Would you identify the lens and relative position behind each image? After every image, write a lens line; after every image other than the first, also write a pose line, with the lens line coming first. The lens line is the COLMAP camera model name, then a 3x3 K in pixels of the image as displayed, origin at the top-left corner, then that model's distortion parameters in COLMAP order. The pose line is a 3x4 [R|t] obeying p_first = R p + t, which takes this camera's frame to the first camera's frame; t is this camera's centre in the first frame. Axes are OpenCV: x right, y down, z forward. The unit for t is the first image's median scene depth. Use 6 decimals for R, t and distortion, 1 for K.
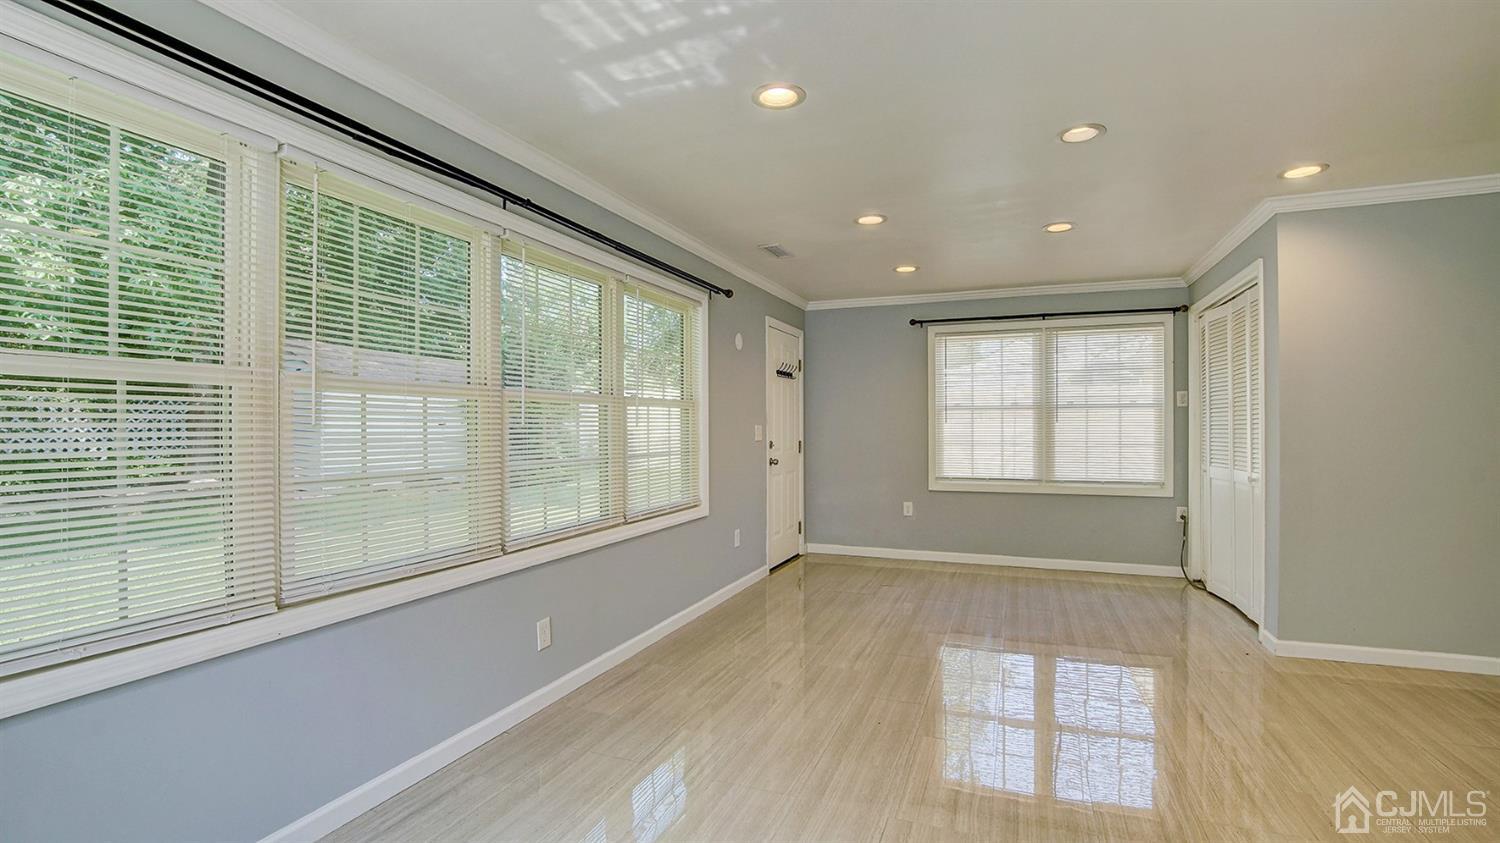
lens RADIAL K [[678.8, 0, 759.4], [0, 678.8, 429.7], [0, 0, 1]] dist [-0.025099, 0.002065]
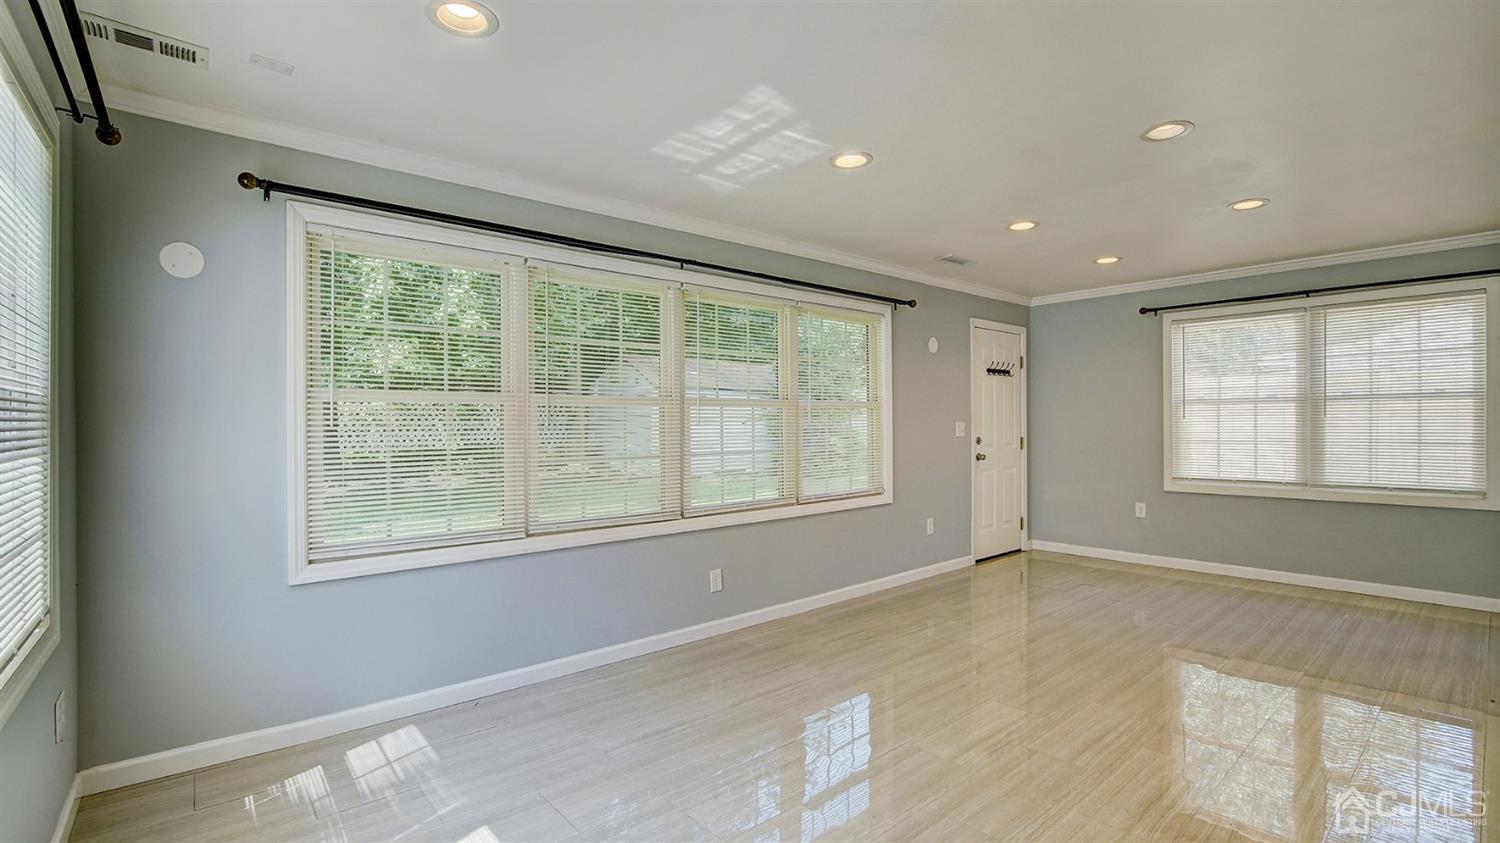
lens RADIAL K [[678.8, 0, 753.7], [0, 678.8, 426.7], [0, 0, 1]] dist [-0.025099, 0.002065]
pose [[0.886220, -0.003832, -0.463249, 0.216530], [0.004866, 0.999988, 0.001037, -0.002481], [0.463239, -0.003173, 0.886228, -0.091442]]
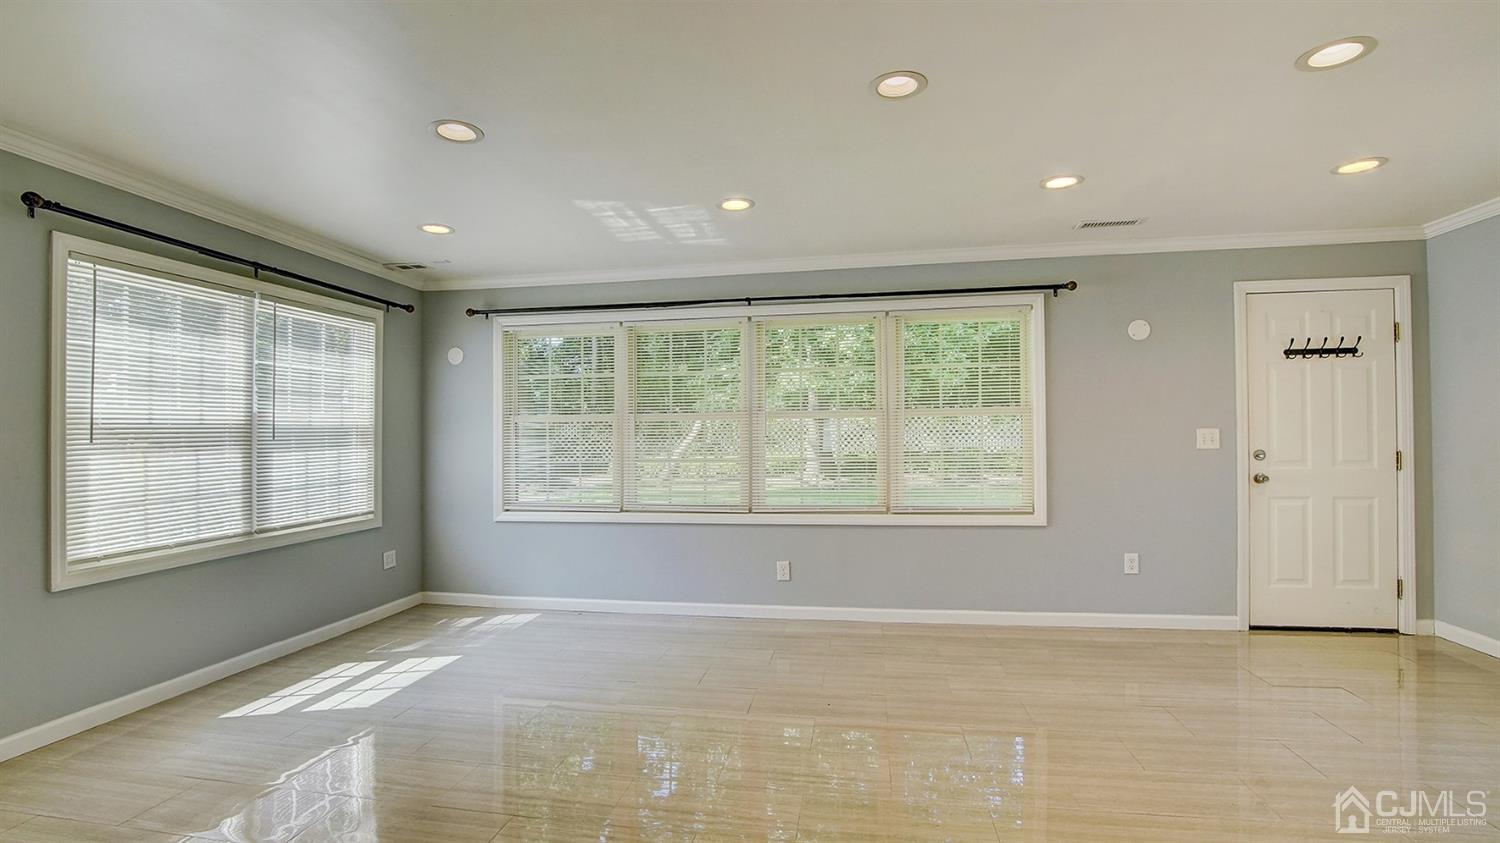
lens RADIAL K [[678.8, 0, 742.7], [0, 678.8, 418.0], [0, 0, 1]] dist [-0.025099, 0.002065]
pose [[0.196045, -0.021966, -0.980349, 0.687877], [0.007991, 0.999752, -0.020803, -0.007785], [0.980562, -0.003755, 0.196171, 0.355024]]
